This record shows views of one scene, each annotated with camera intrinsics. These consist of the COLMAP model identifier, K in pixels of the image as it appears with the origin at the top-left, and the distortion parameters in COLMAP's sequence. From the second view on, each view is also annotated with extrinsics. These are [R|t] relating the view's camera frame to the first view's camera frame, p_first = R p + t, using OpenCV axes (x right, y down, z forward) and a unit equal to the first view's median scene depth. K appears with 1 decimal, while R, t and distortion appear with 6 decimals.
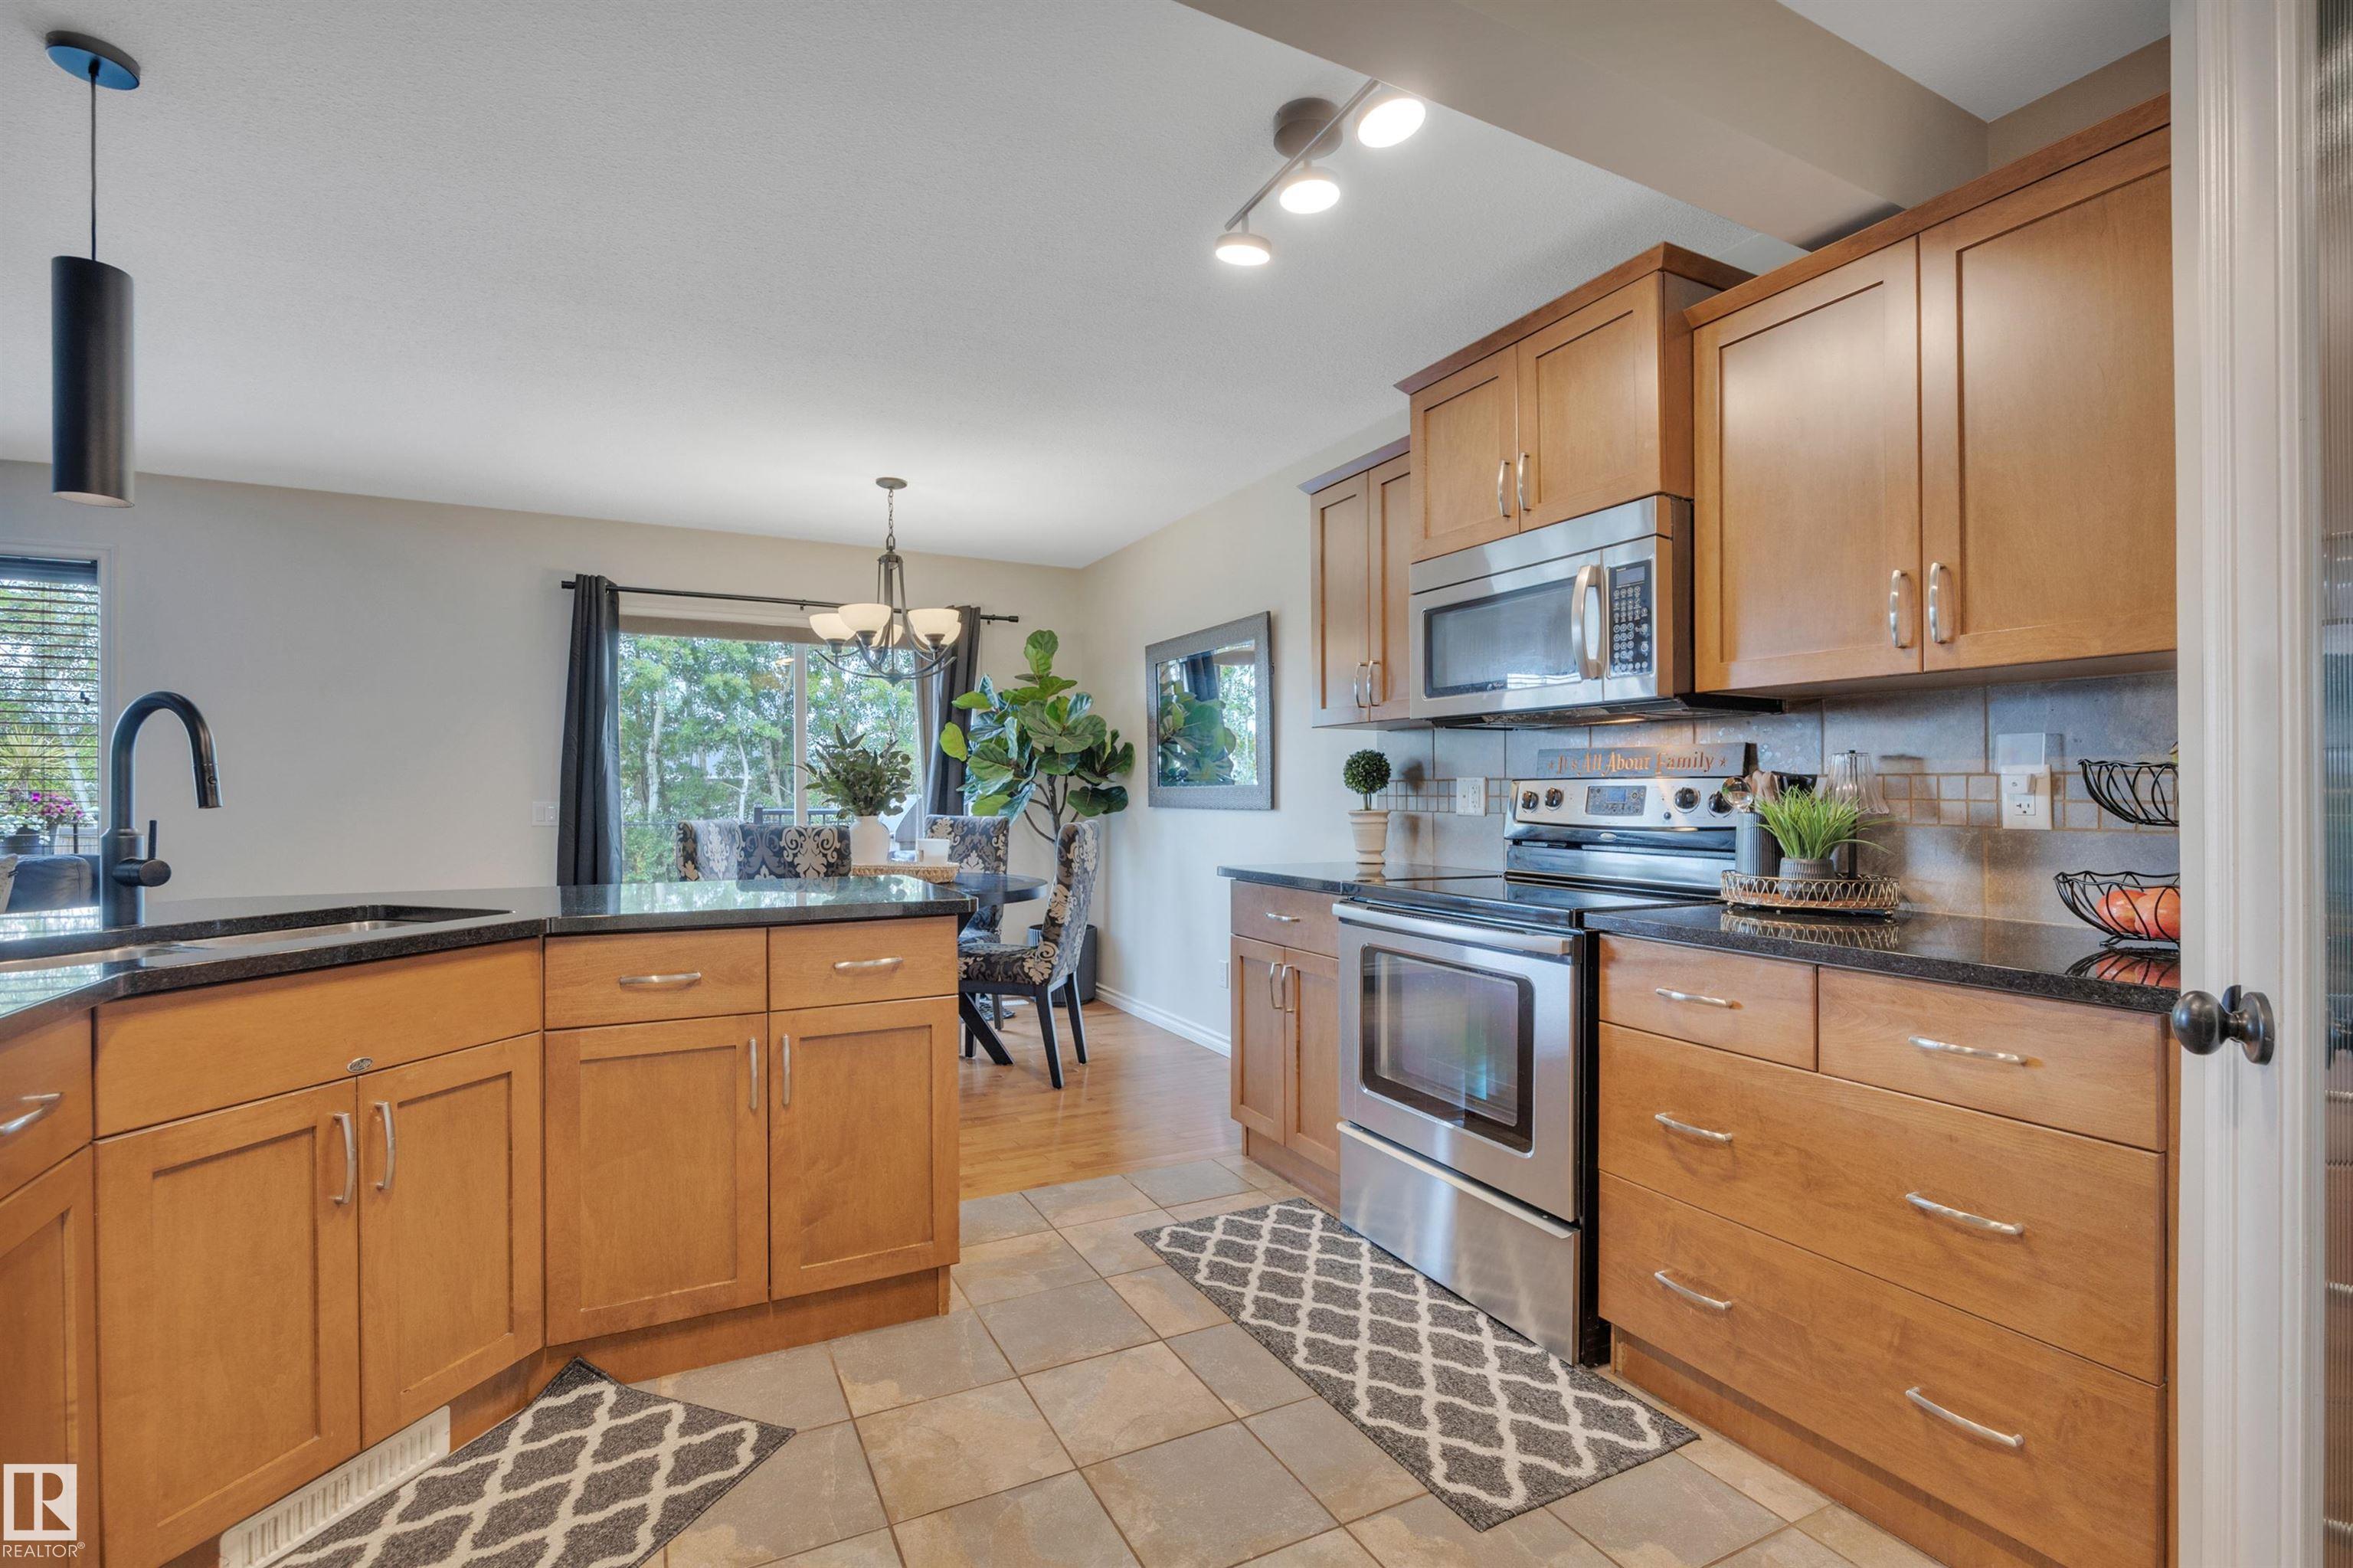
lens RADIAL K [[1036.3, 0, 1161.5], [0, 1036.3, 806.6], [0, 0, 1]] dist [-0.007525, 0.001702]
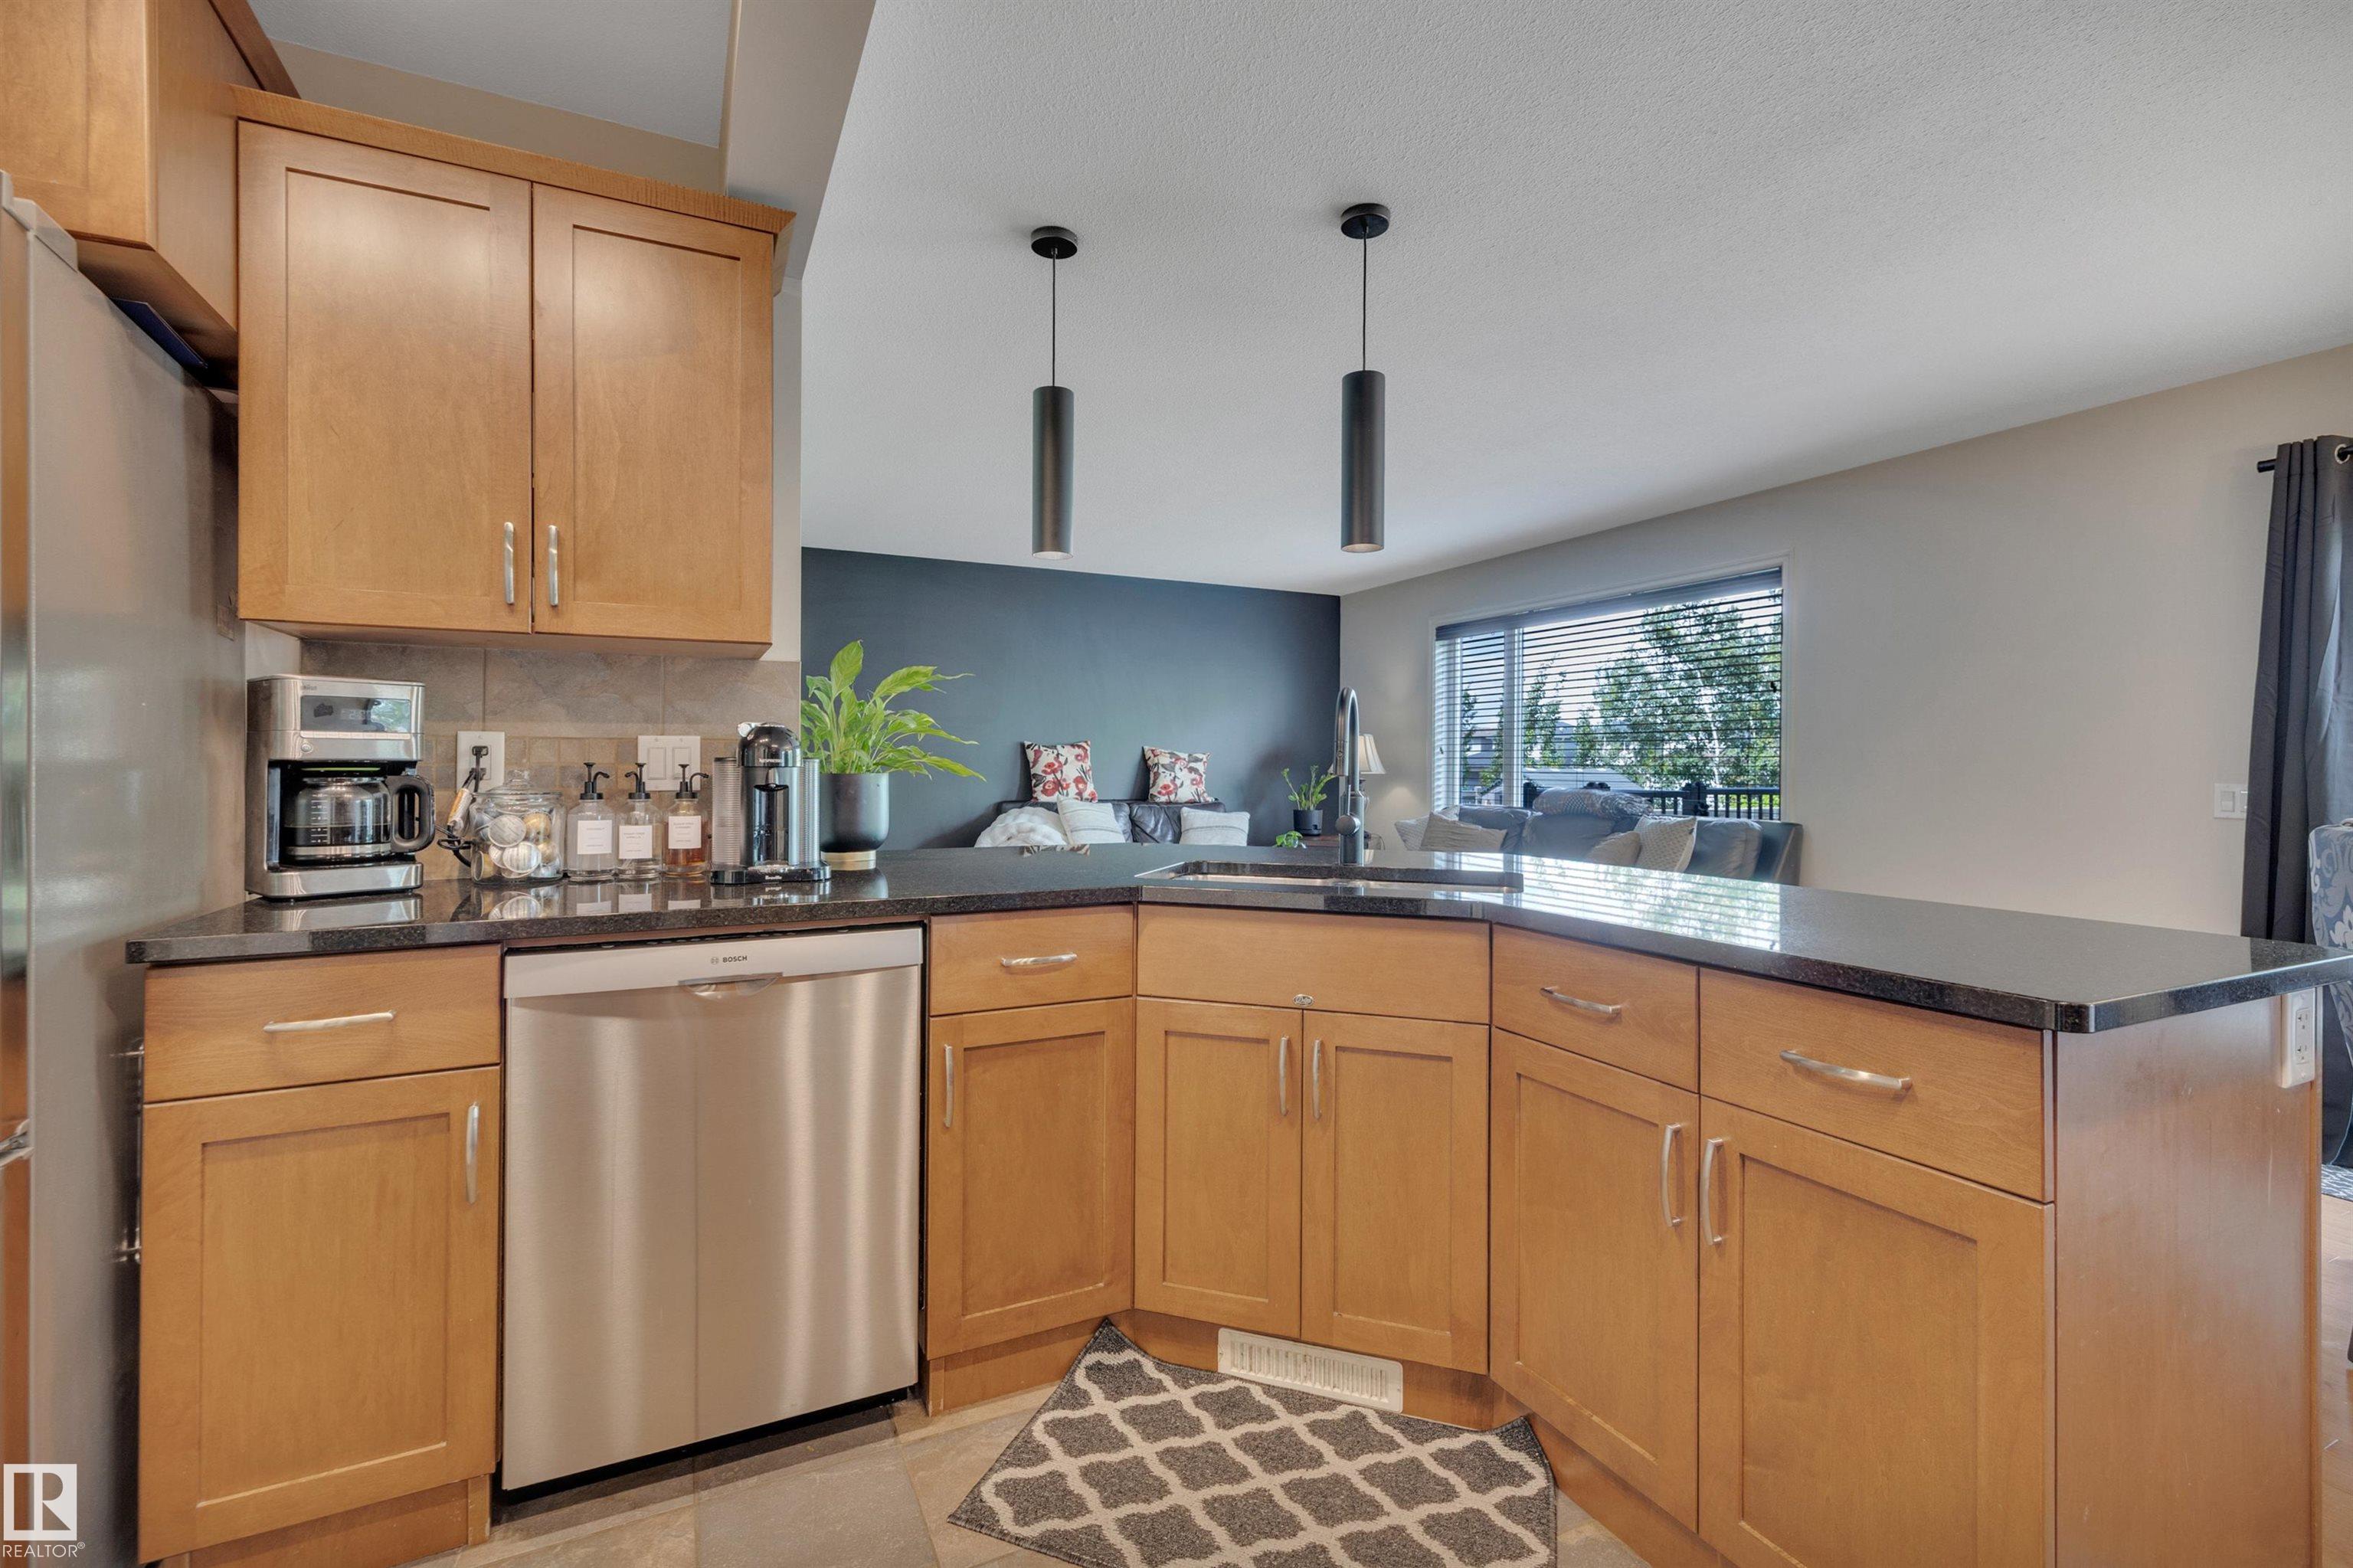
lens RADIAL K [[1036.3, 0, 1172.1], [0, 1036.3, 762.7], [0, 0, 1]] dist [-0.007525, 0.001702]
pose [[-0.014355, -0.001019, -0.999896, 0.256606], [-0.018840, 0.999822, -0.000749, -0.005552], [0.999719, 0.018828, -0.014371, 0.603549]]
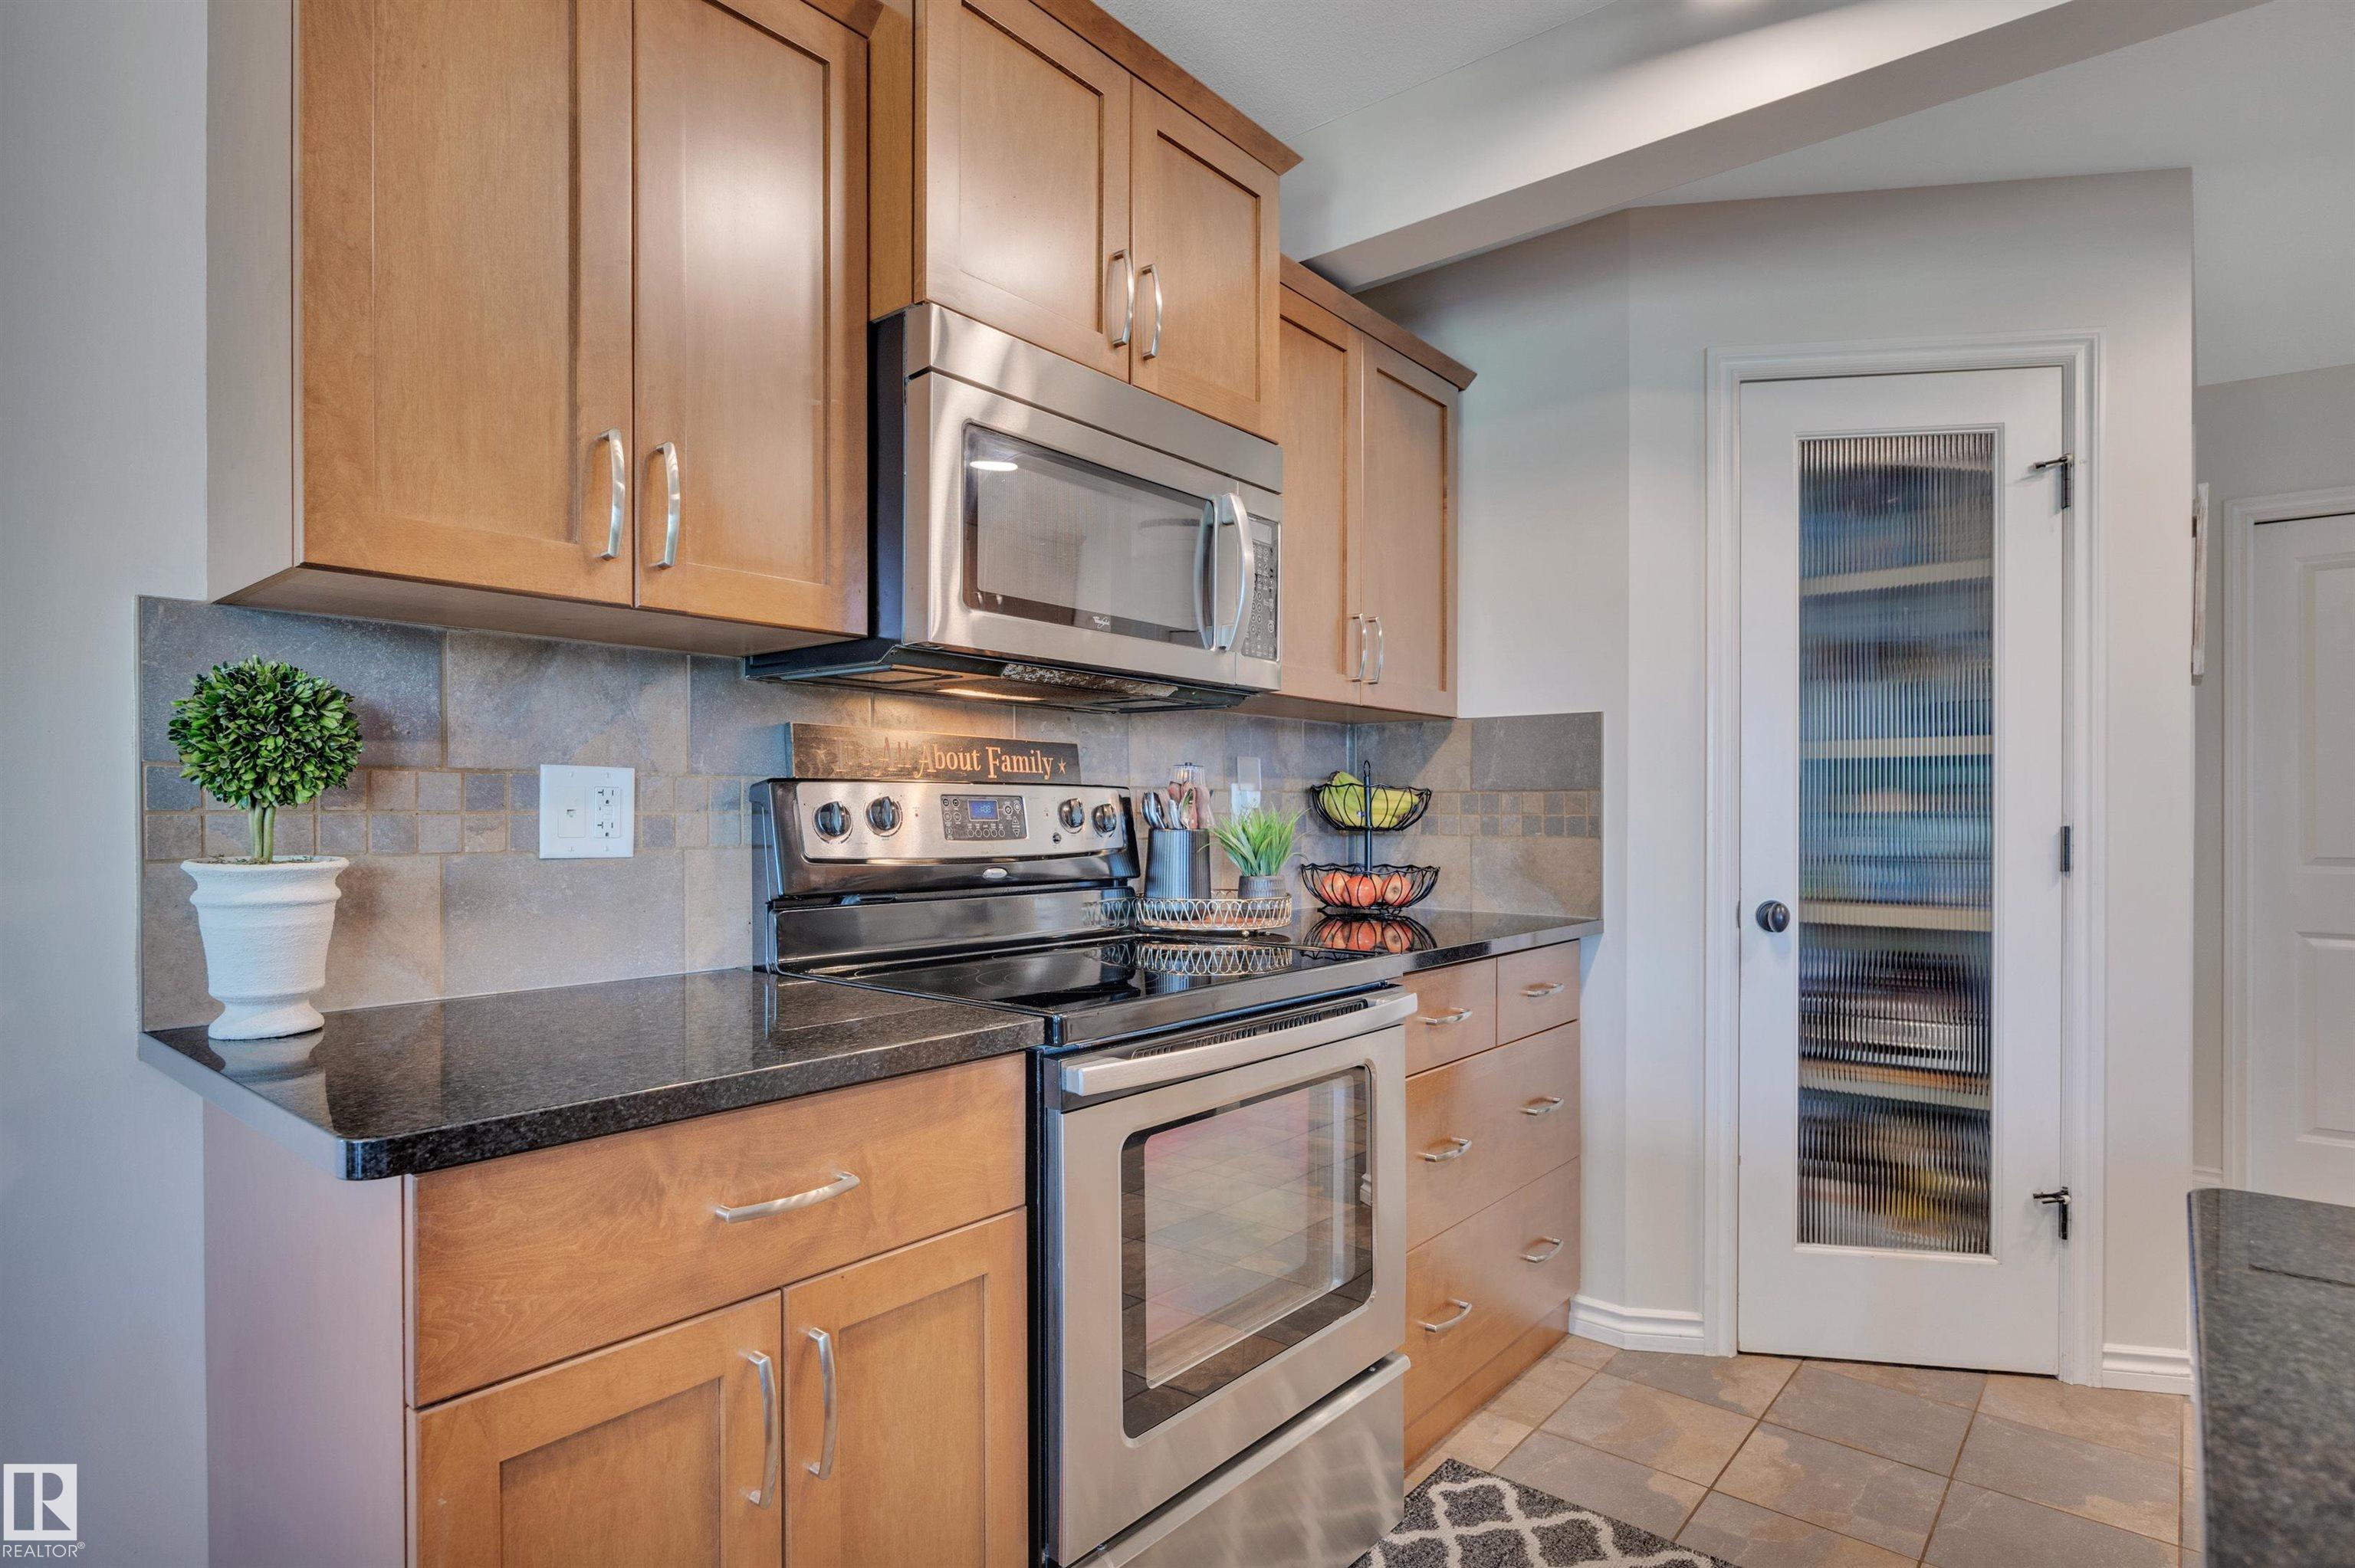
lens RADIAL K [[1243.2, 0, 1191.5], [0, 1243.2, 813.0], [0, 0, 1]] dist [0.006617, 0.001060]
pose [[-0.408074, -0.002814, 0.912945, -0.356011], [0.009639, 0.999926, 0.007390, -0.015025], [-0.912898, 0.011815, -0.408017, 1.305551]]
